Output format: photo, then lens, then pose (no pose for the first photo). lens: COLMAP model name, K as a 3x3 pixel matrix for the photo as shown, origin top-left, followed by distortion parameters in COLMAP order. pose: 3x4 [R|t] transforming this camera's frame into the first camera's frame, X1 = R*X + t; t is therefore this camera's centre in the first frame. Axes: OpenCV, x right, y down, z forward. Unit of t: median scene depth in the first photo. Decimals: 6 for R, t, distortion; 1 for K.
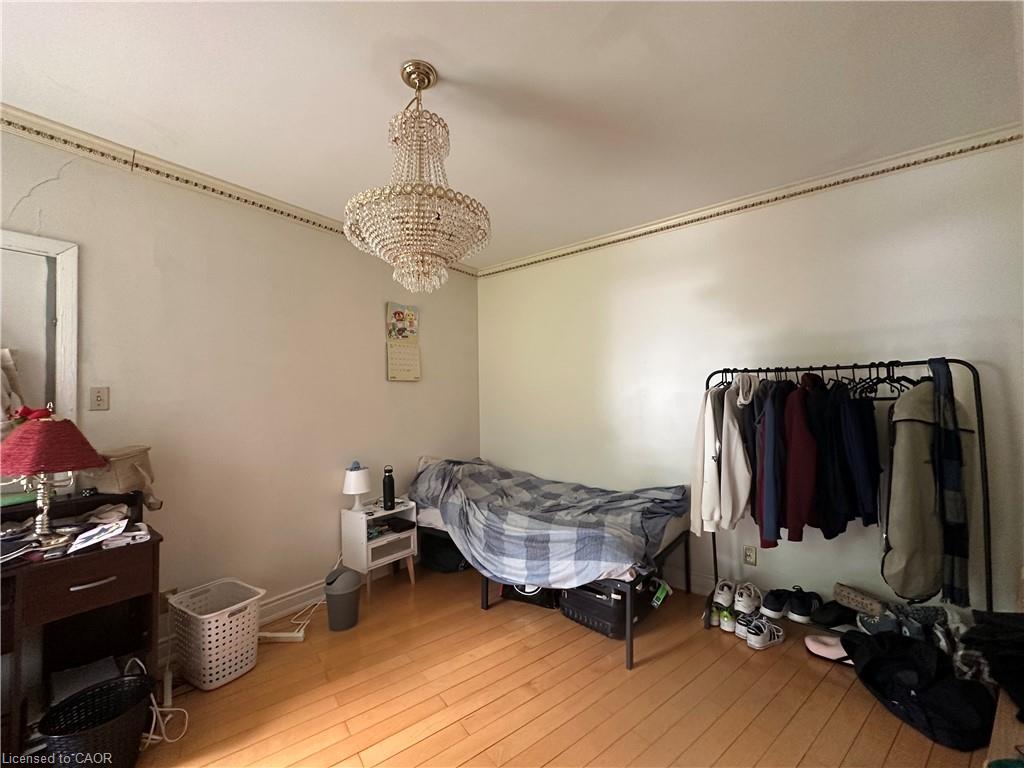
lens RADIAL K [[407.5, 0, 511.5], [0, 407.5, 388.0], [0, 0, 1]] dist [-0.001983, 0.000784]
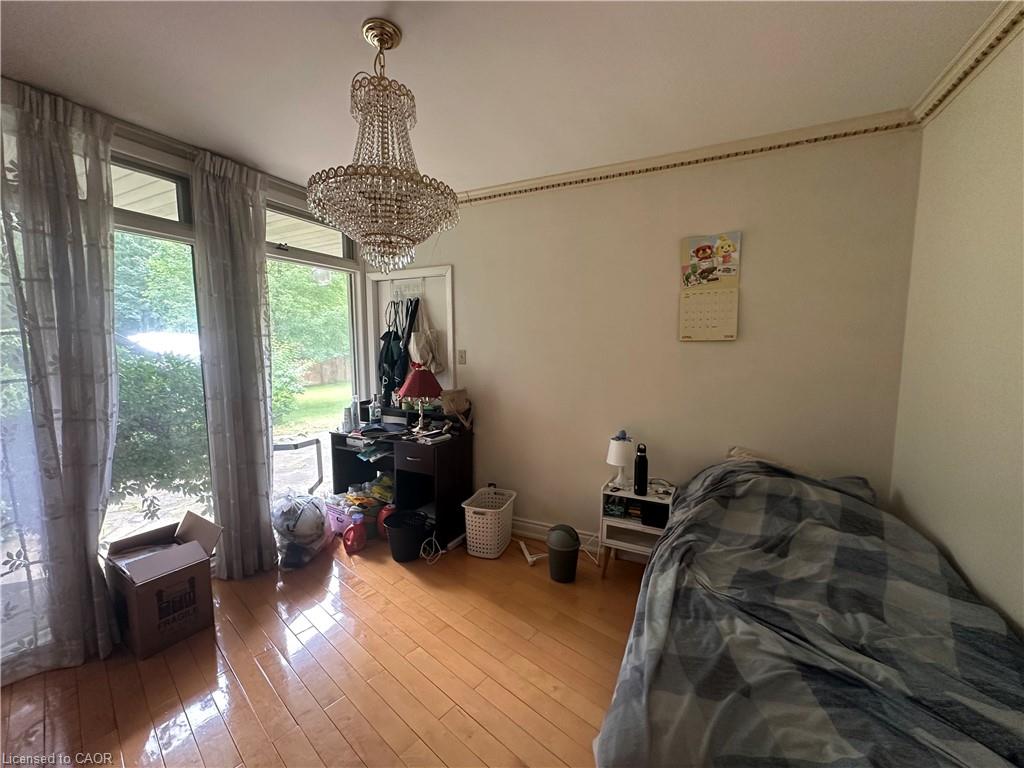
lens RADIAL K [[407.5, 0, 511.7], [0, 407.5, 384.9], [0, 0, 1]] dist [-0.001983, 0.000784]
pose [[0.211201, 0.112421, -0.970956, 0.453729], [0.018037, 0.992746, 0.118867, -0.037813], [0.977276, -0.042618, 0.207641, 0.571753]]
